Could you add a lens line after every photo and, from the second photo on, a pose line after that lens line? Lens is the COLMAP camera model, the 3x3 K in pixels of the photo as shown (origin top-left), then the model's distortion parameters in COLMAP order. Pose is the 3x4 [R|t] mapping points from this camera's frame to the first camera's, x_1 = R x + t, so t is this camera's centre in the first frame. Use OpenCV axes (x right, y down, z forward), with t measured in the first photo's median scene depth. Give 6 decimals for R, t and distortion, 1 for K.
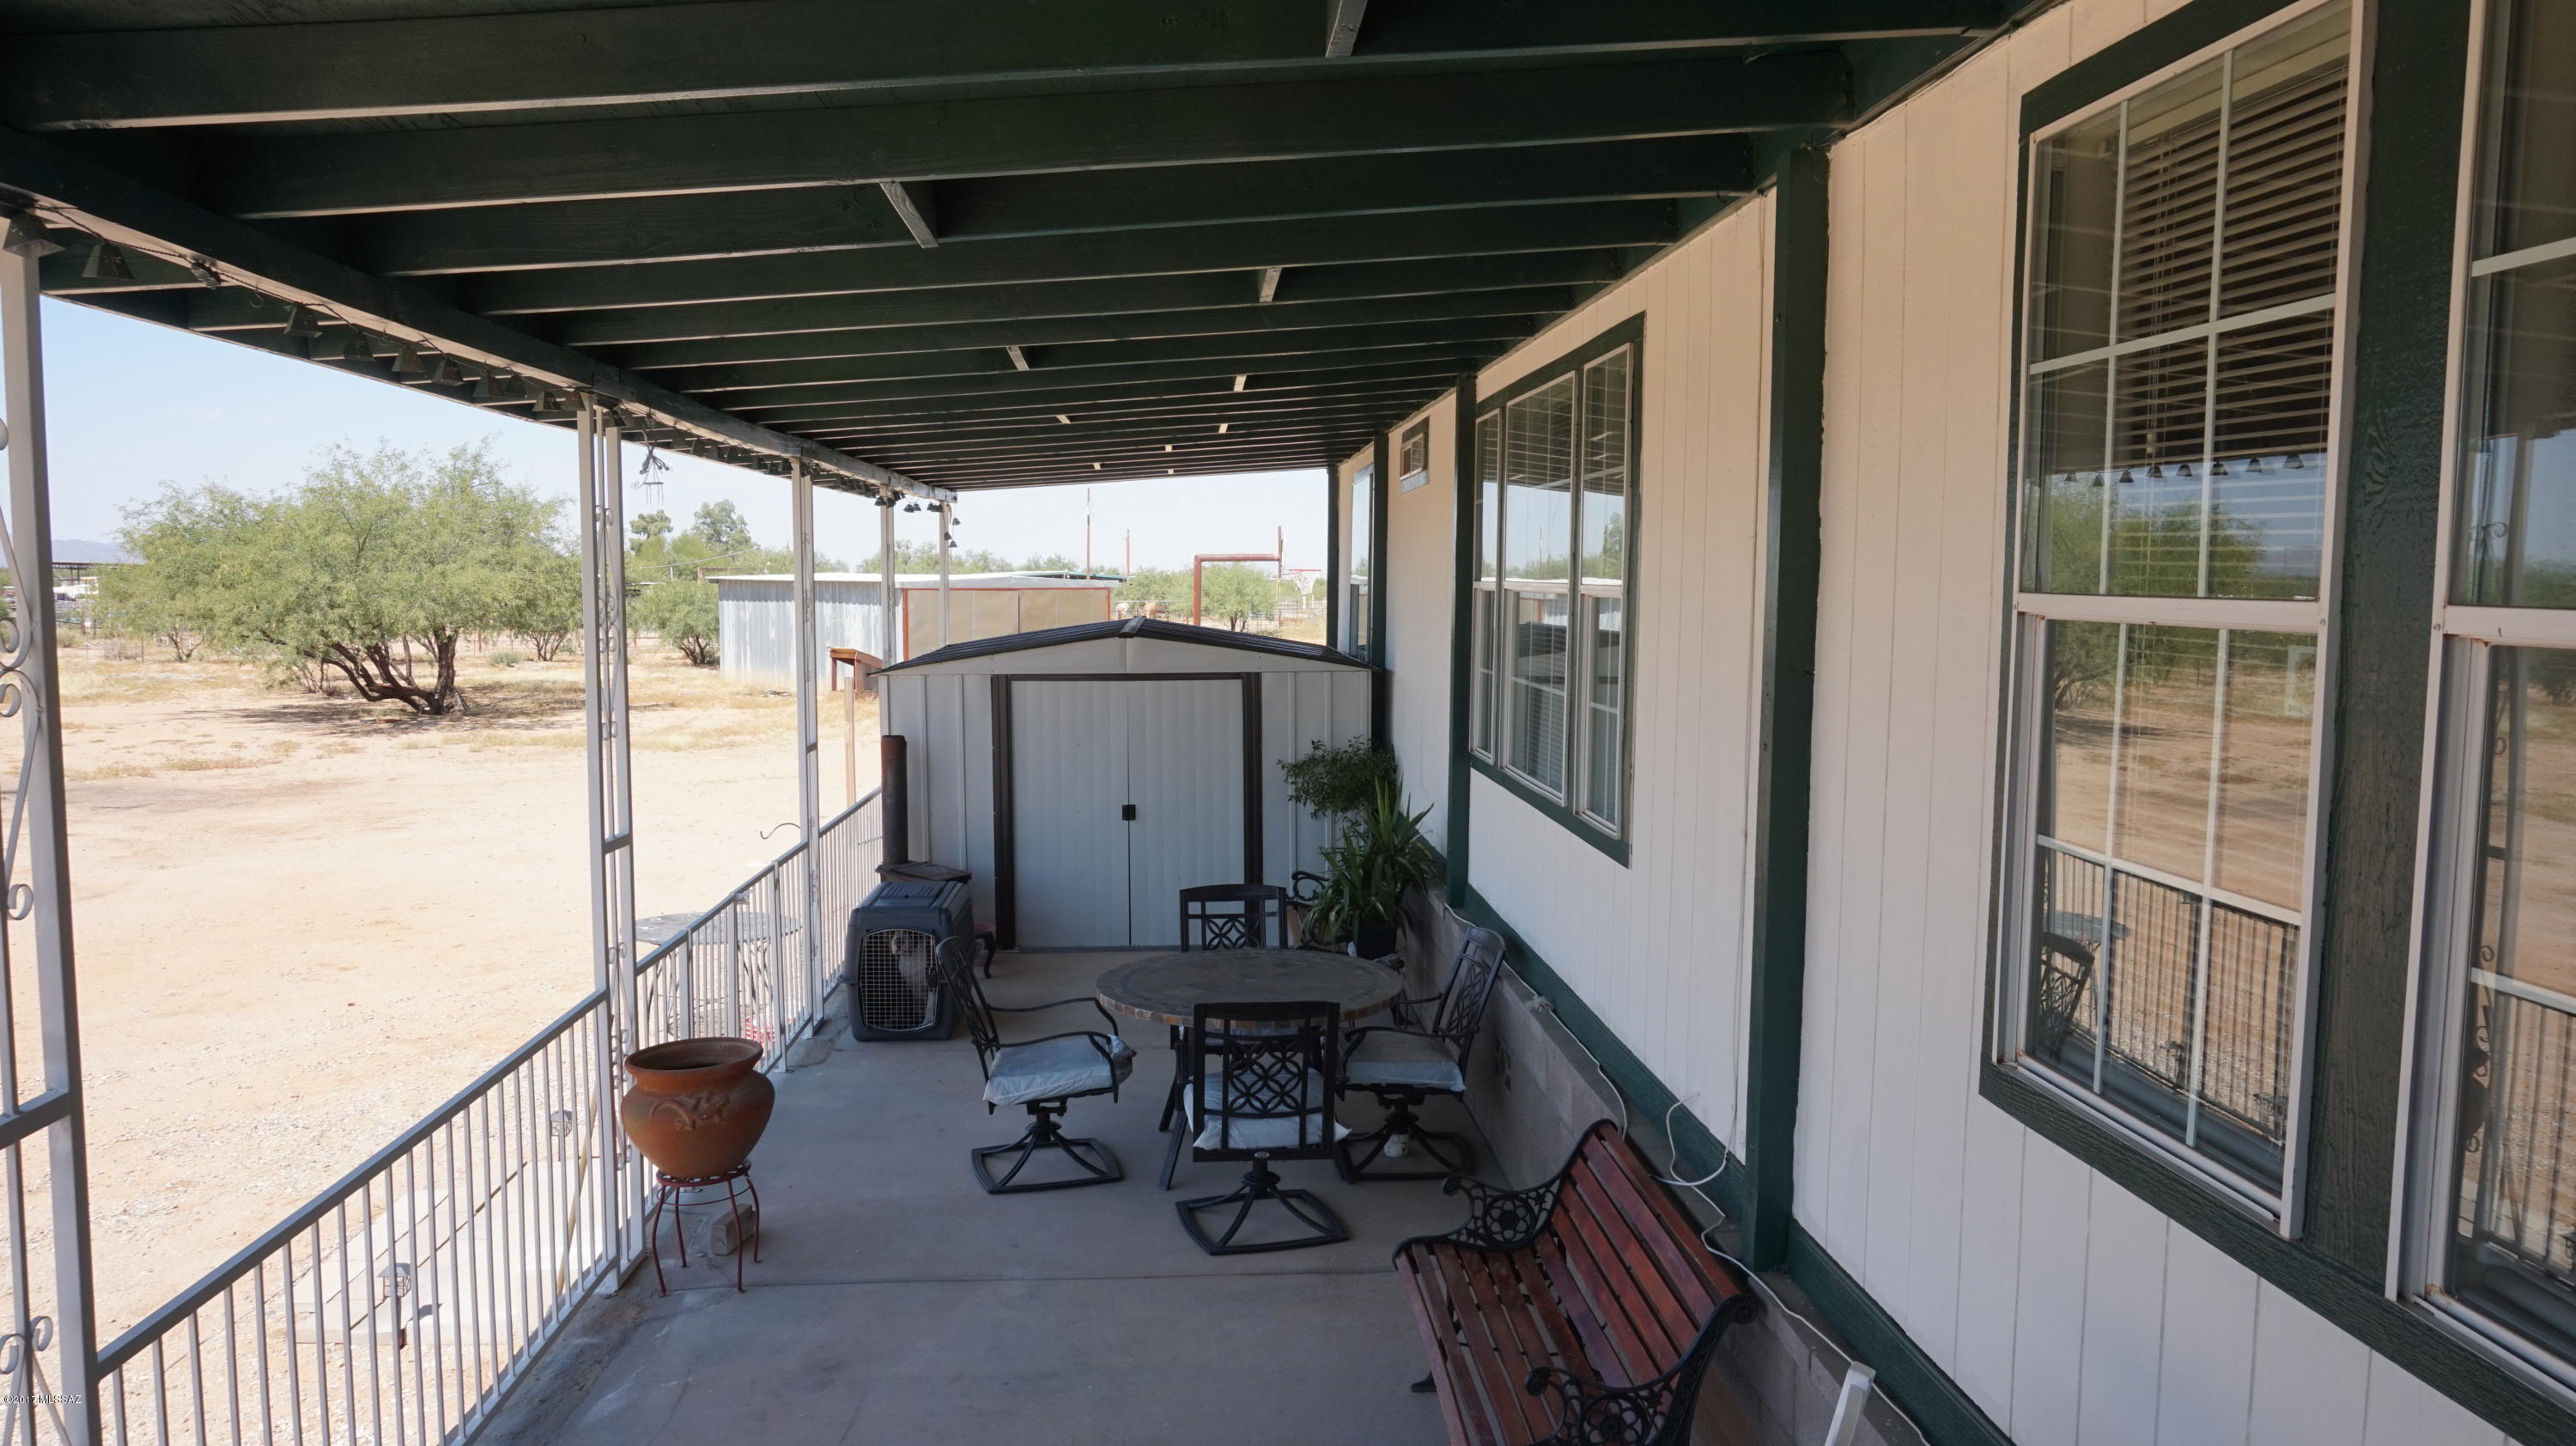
lens RADIAL K [[1727.5, 0, 1289.5], [0, 1727.5, 727.0], [0, 0, 1]] dist [-0.053664, 0.035074]
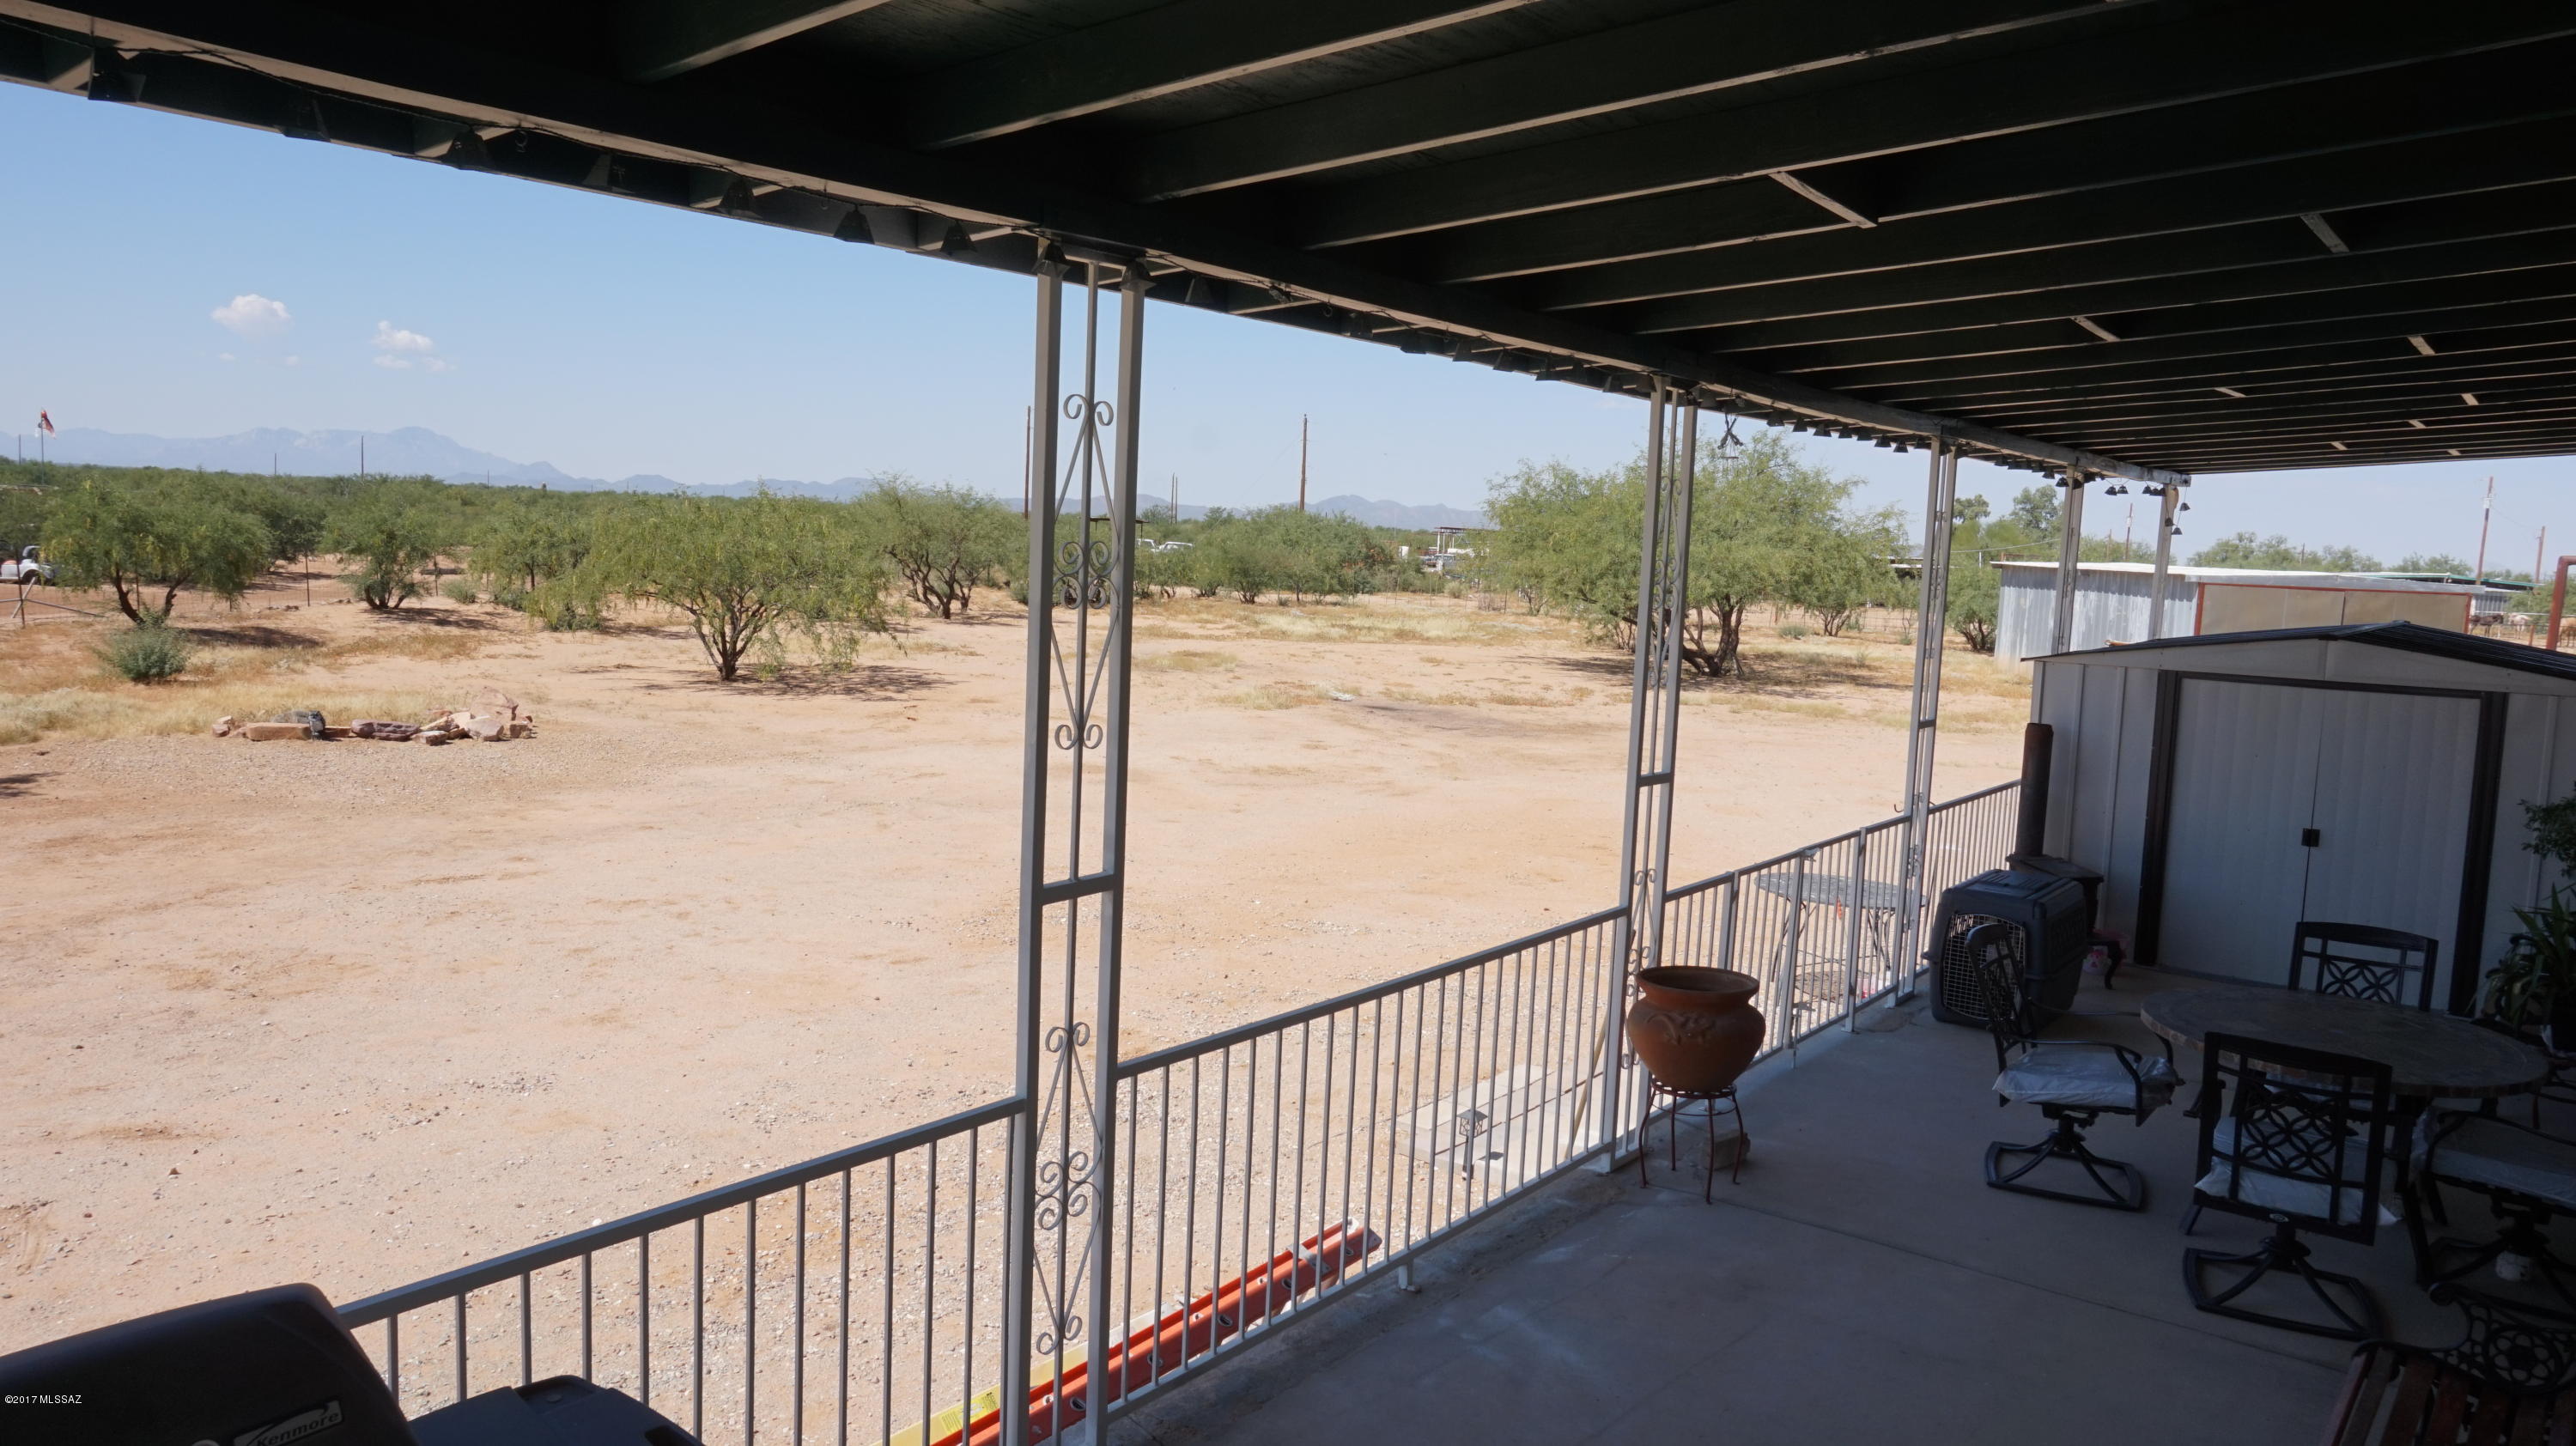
lens RADIAL K [[1703.8, 0, 1239.3], [0, 1703.8, 719.3], [0, 0, 1]] dist [-0.080344, 0.037192]
pose [[0.732625, 0.098681, -0.673441, 0.118960], [-0.093263, 0.994656, 0.044290, 0.004513], [0.674212, 0.030360, 0.737913, 0.002534]]
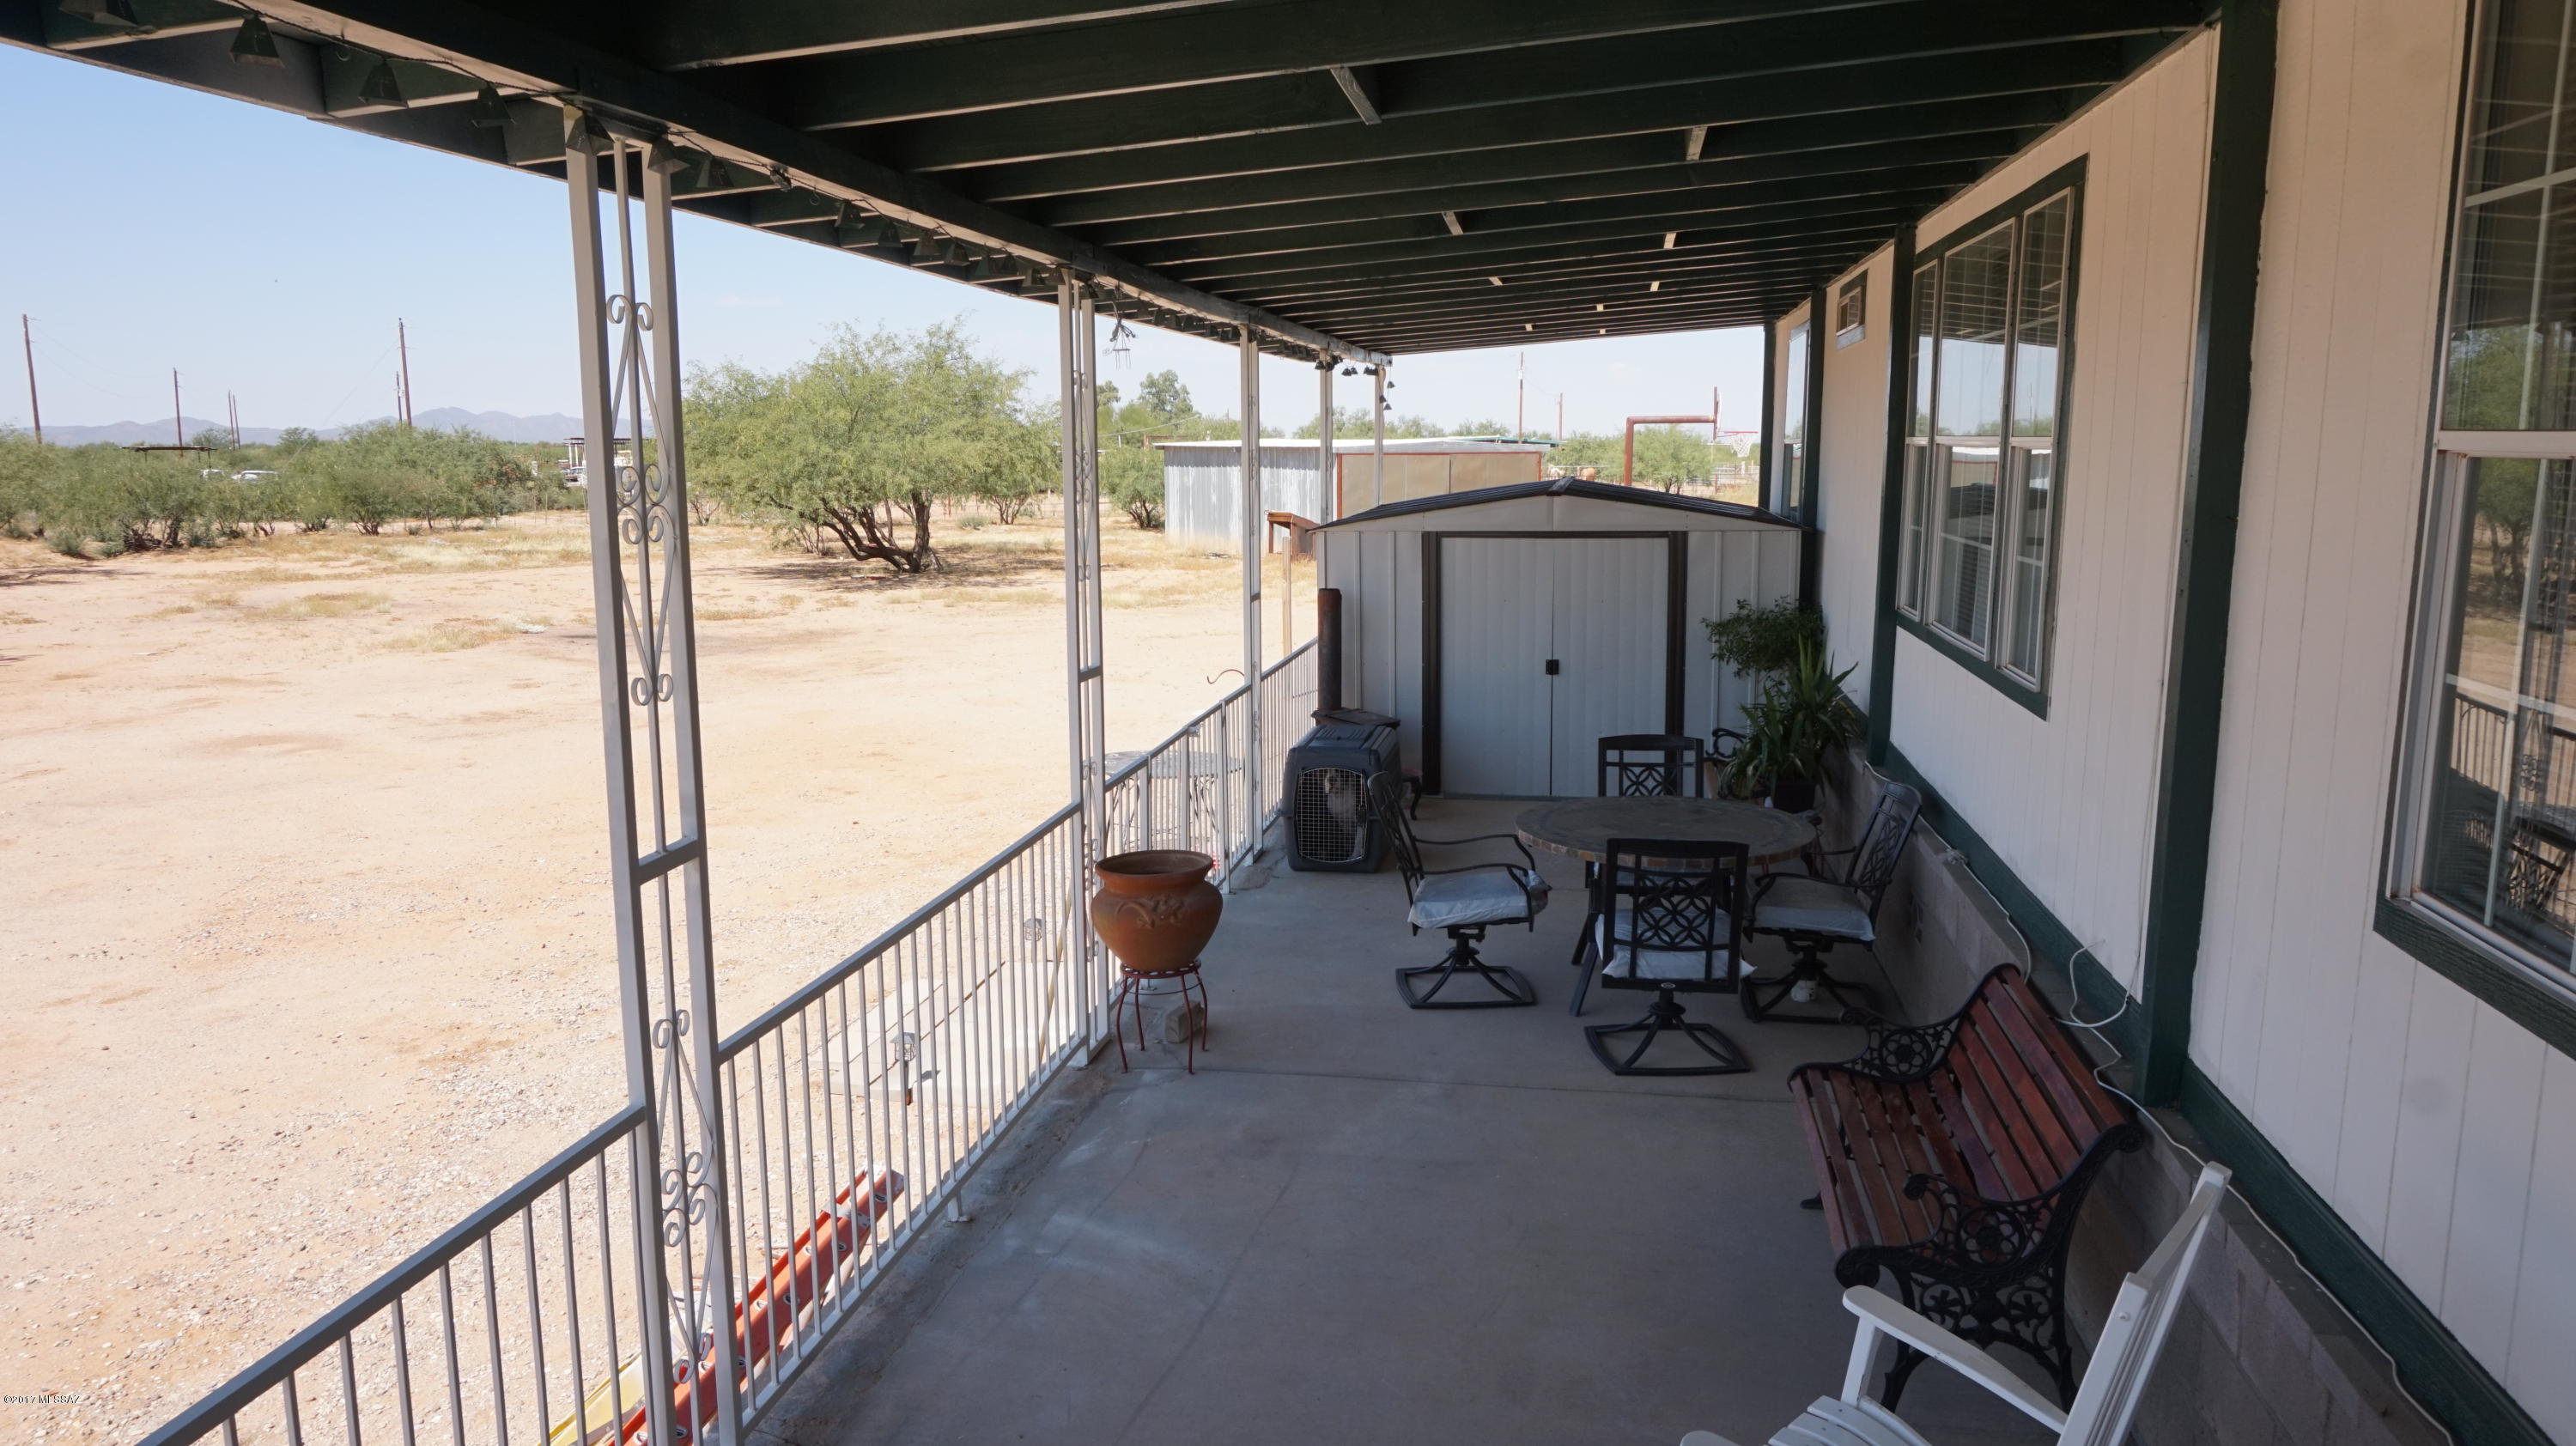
lens RADIAL K [[1717.7, 0, 1288.0], [0, 1717.7, 723.0], [0, 0, 1]] dist [-0.071443, 0.050896]
pose [[0.969255, 0.030776, -0.244127, 0.007551], [-0.012141, 0.996920, 0.077474, 0.009080], [0.245760, -0.072128, 0.966644, -0.046513]]
